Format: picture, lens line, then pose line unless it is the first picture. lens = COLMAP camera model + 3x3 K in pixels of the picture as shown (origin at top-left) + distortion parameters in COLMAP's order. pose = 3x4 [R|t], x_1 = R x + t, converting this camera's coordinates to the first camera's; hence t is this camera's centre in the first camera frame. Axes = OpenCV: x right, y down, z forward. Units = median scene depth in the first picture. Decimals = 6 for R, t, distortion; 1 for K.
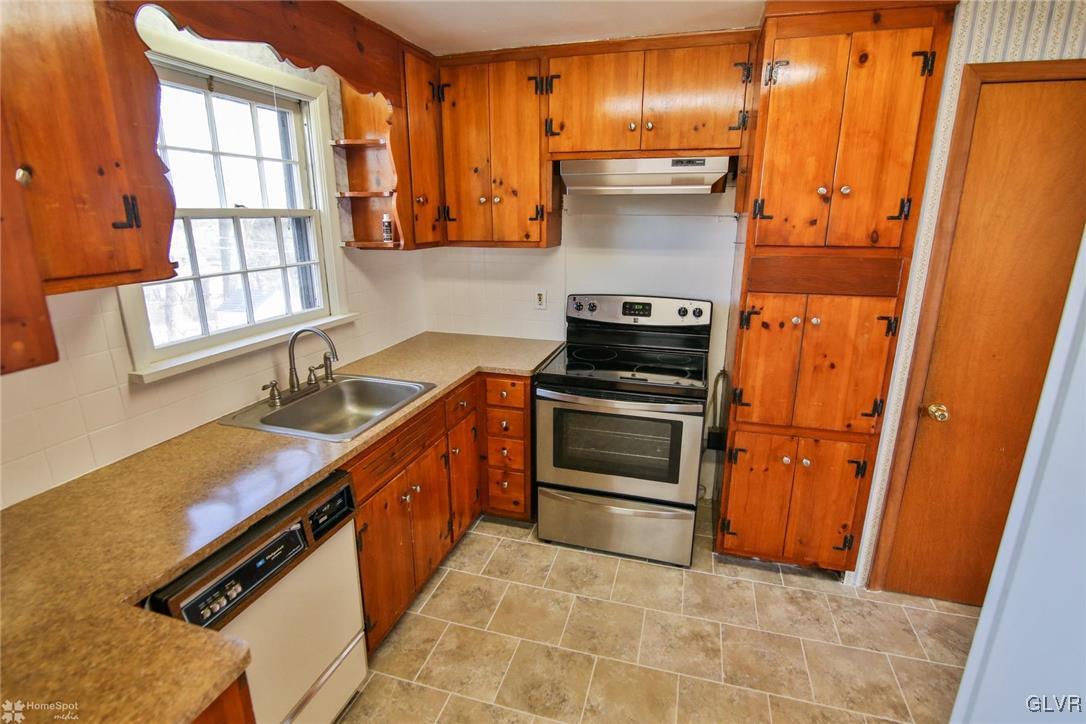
lens RADIAL K [[528.0, 0, 544.7], [0, 528.0, 359.8], [0, 0, 1]] dist [-0.017633, 0.000146]
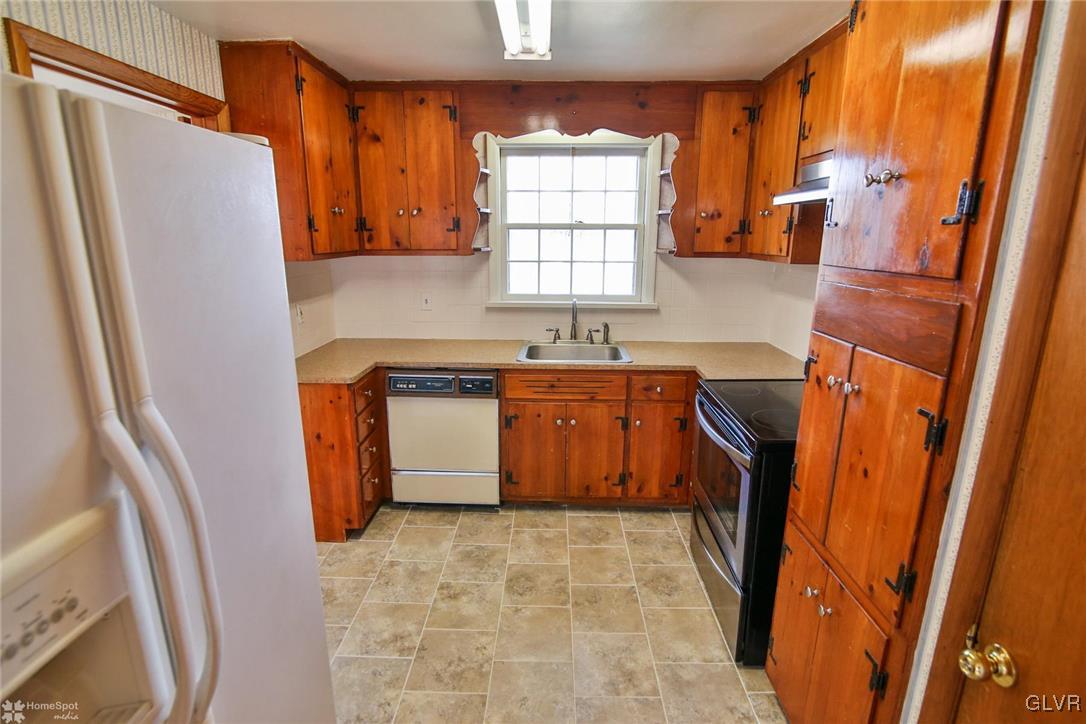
lens RADIAL K [[528.0, 0, 542.4], [0, 528.0, 359.7], [0, 0, 1]] dist [-0.017633, 0.000146]
pose [[0.253014, 0.225716, -0.940764, 0.991163], [-0.262056, 0.952040, 0.157943, -0.108244], [0.931295, 0.206571, 0.300030, 0.463814]]
